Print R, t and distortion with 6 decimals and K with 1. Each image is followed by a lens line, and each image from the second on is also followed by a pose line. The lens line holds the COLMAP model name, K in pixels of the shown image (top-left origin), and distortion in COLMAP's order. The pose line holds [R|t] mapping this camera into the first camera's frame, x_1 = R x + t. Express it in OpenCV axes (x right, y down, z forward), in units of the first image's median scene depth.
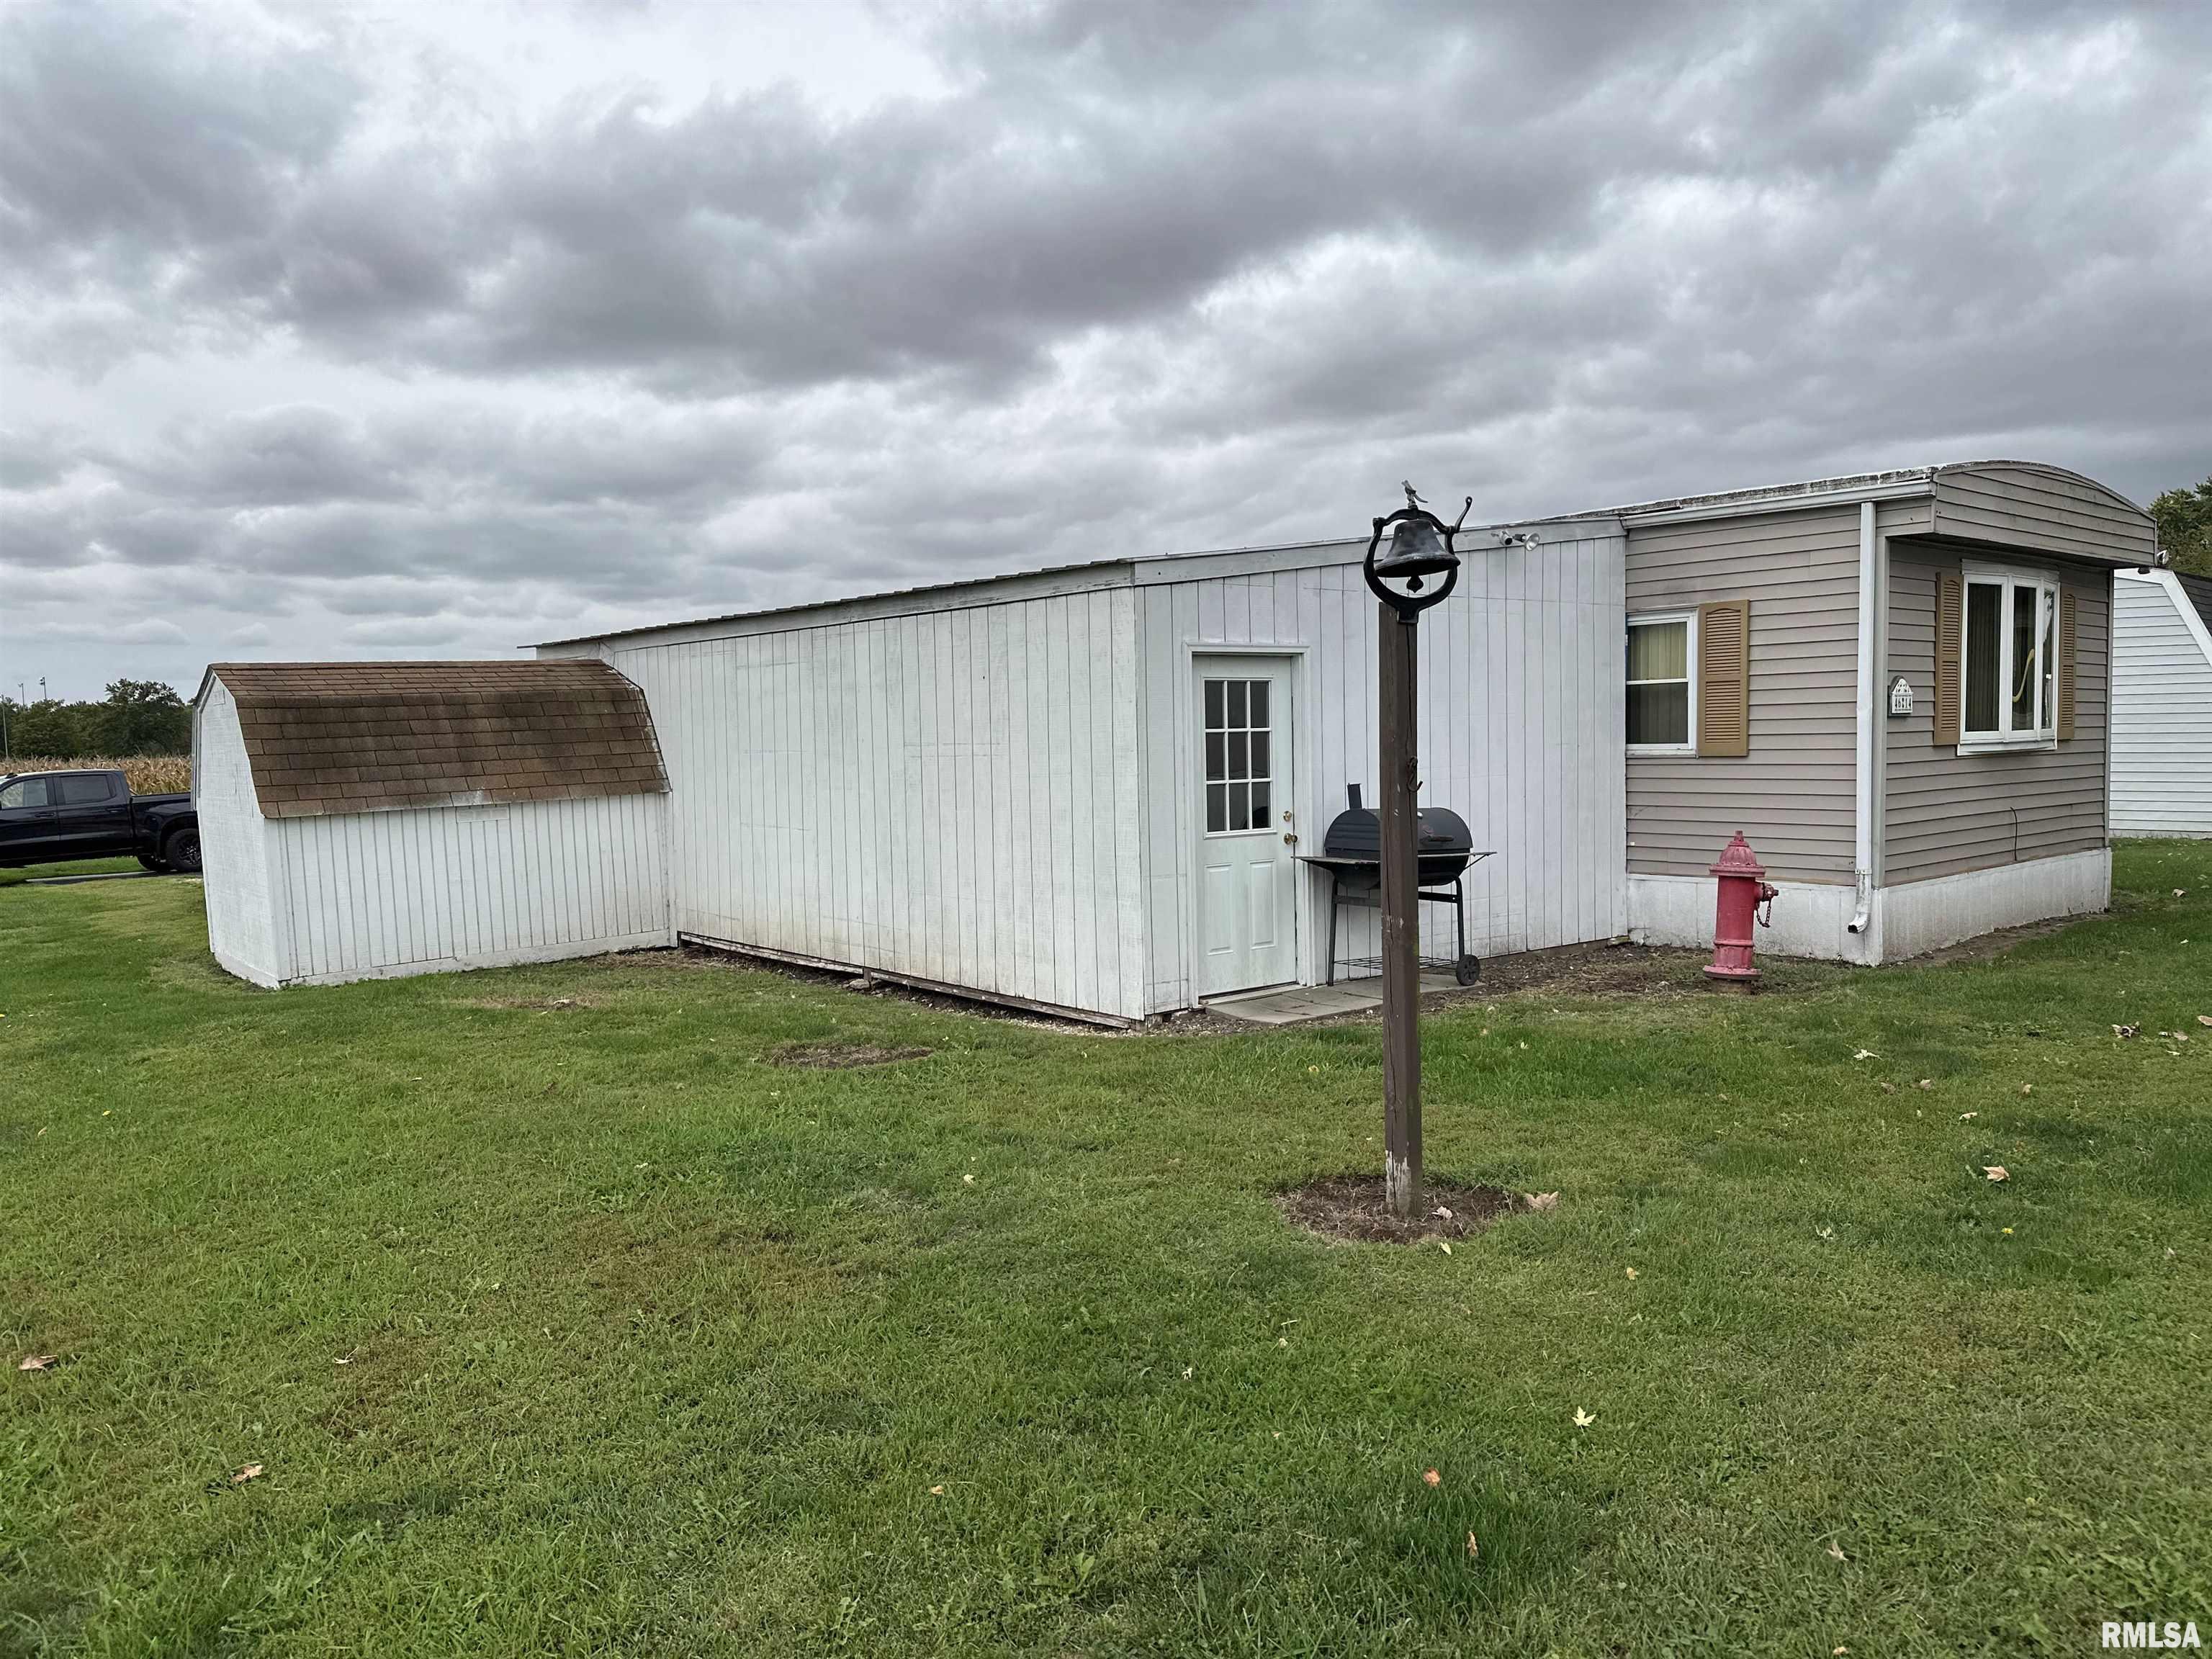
lens RADIAL K [[1566.7, 0, 1106.0], [0, 1566.7, 829.5], [0, 0, 1]] dist [0.089148, -0.136851]
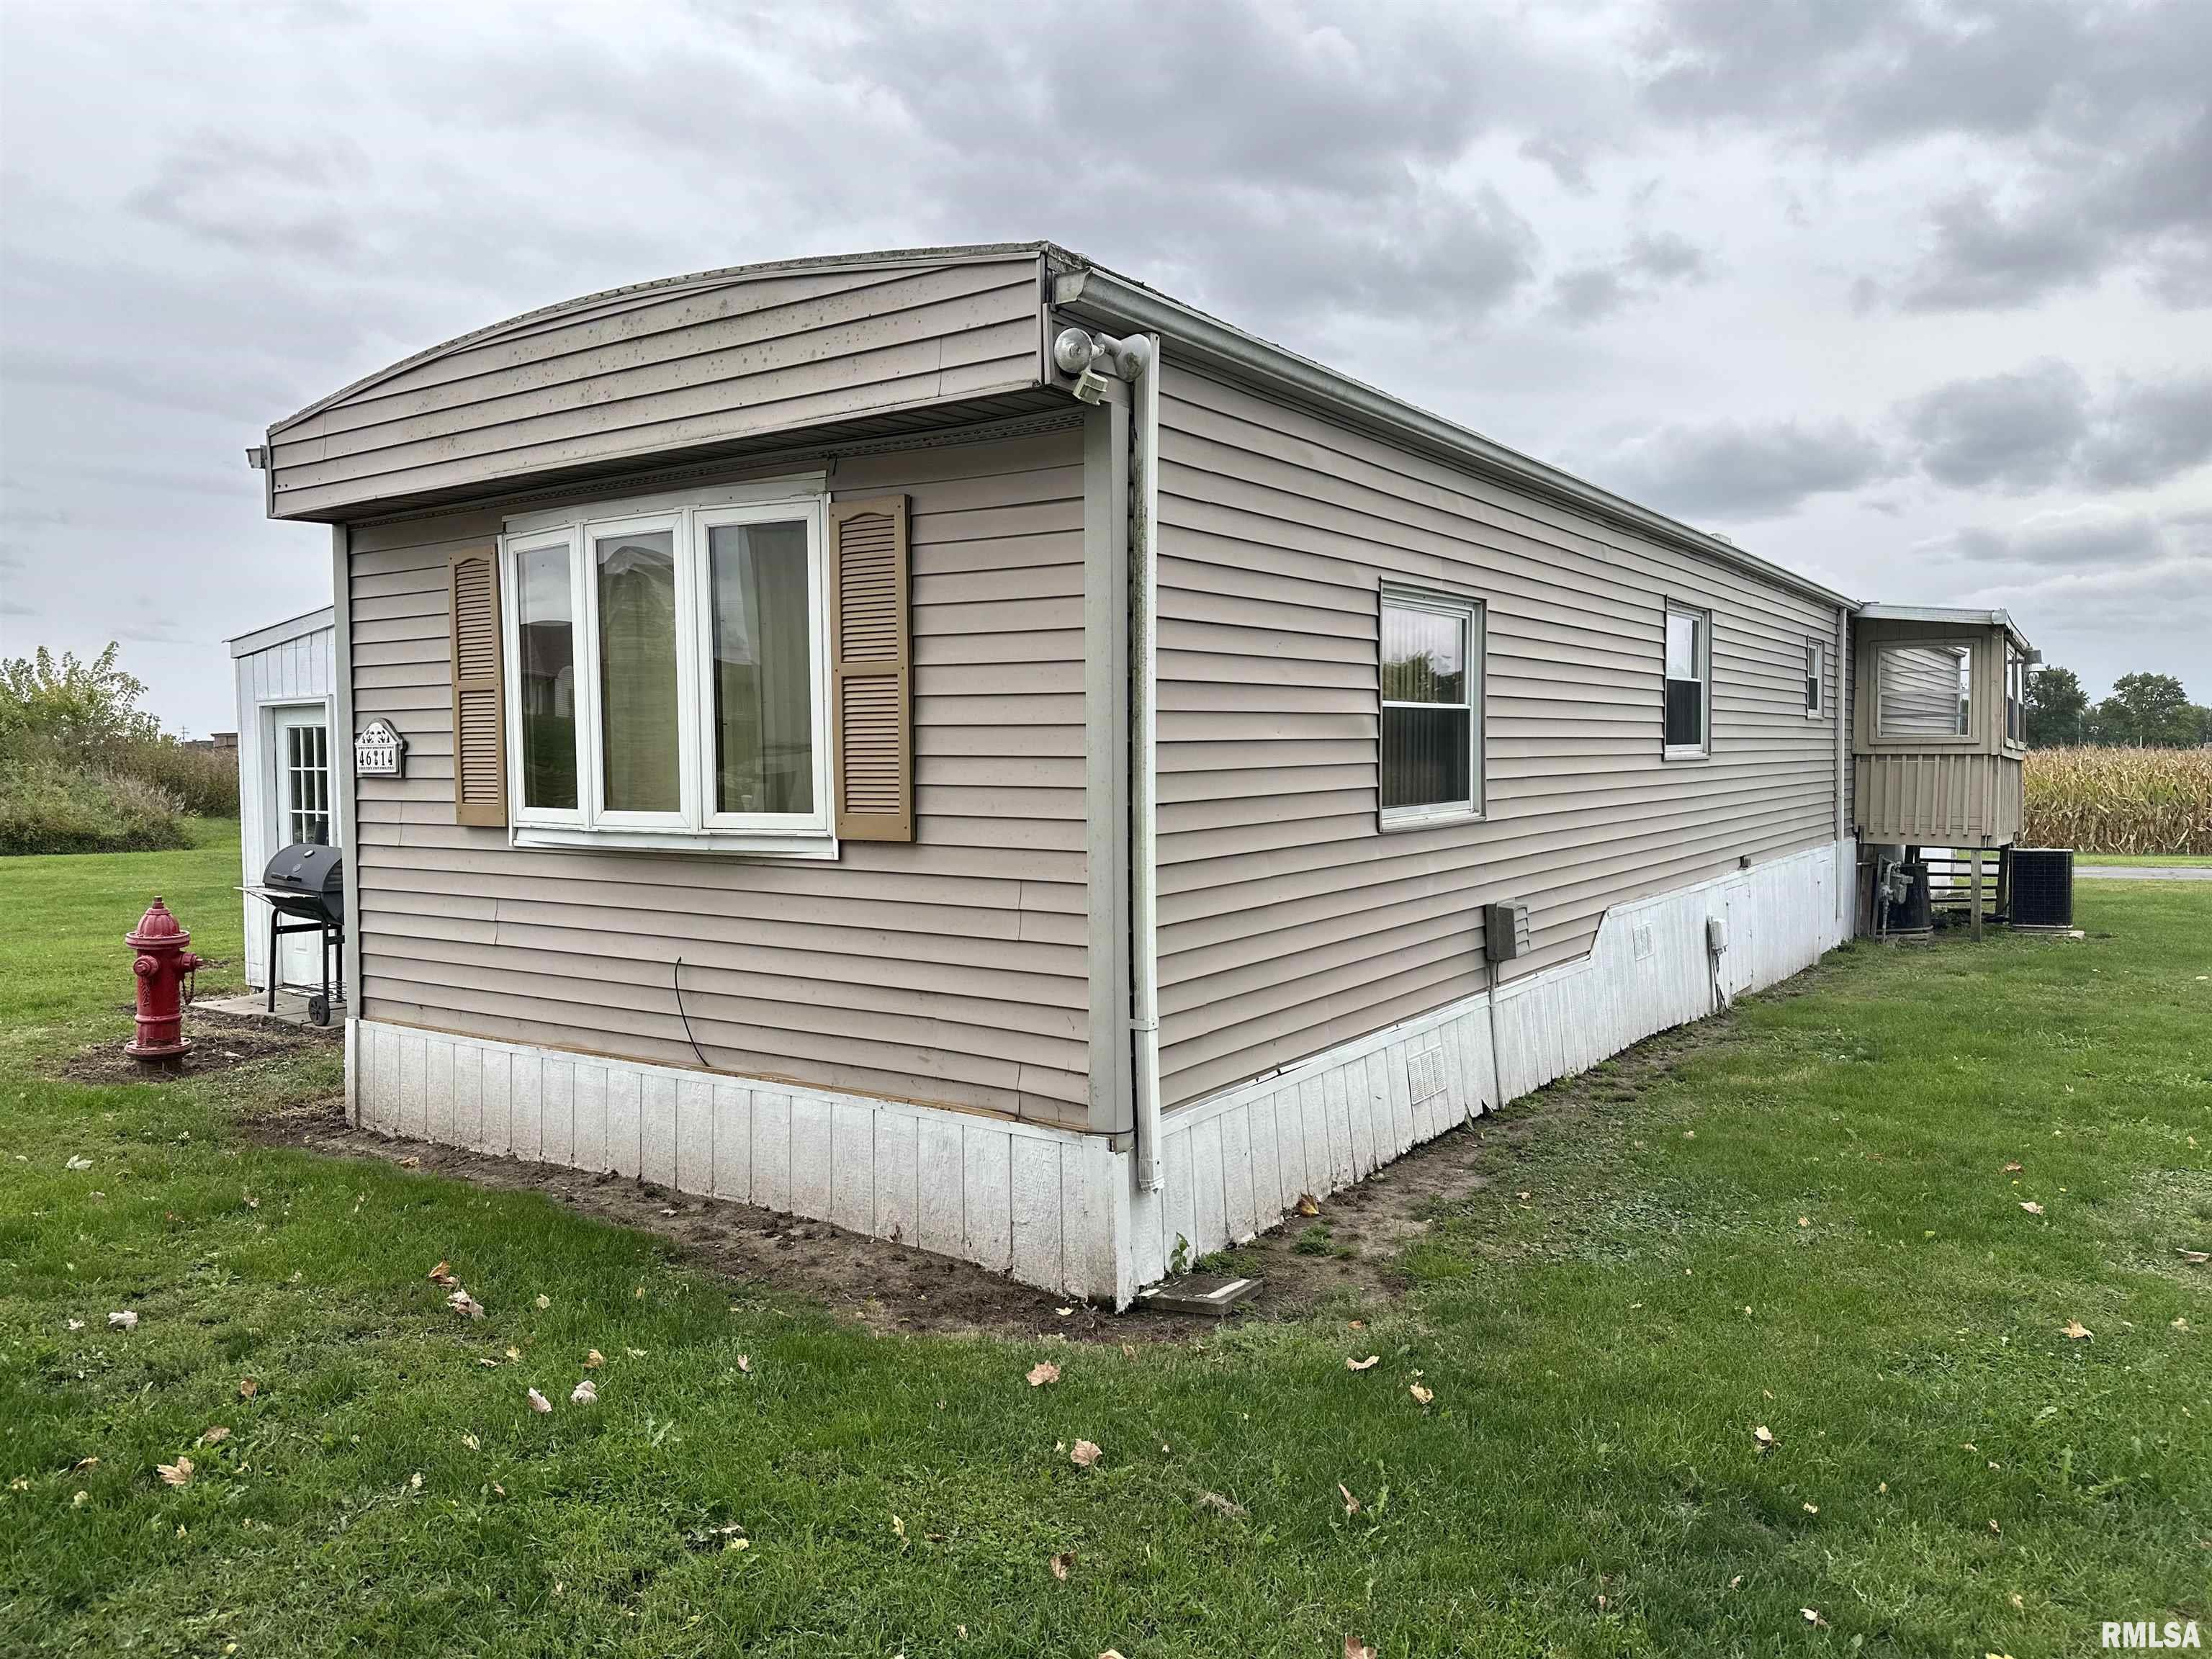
lens RADIAL K [[1566.7, 0, 1106.0], [0, 1566.7, 829.5], [0, 0, 1]] dist [0.089148, -0.136851]
pose [[0.246631, 0.066215, -0.966845, 1.284115], [-0.059521, 0.996815, 0.053085, -0.107514], [0.967280, 0.044455, 0.249787, 1.175545]]
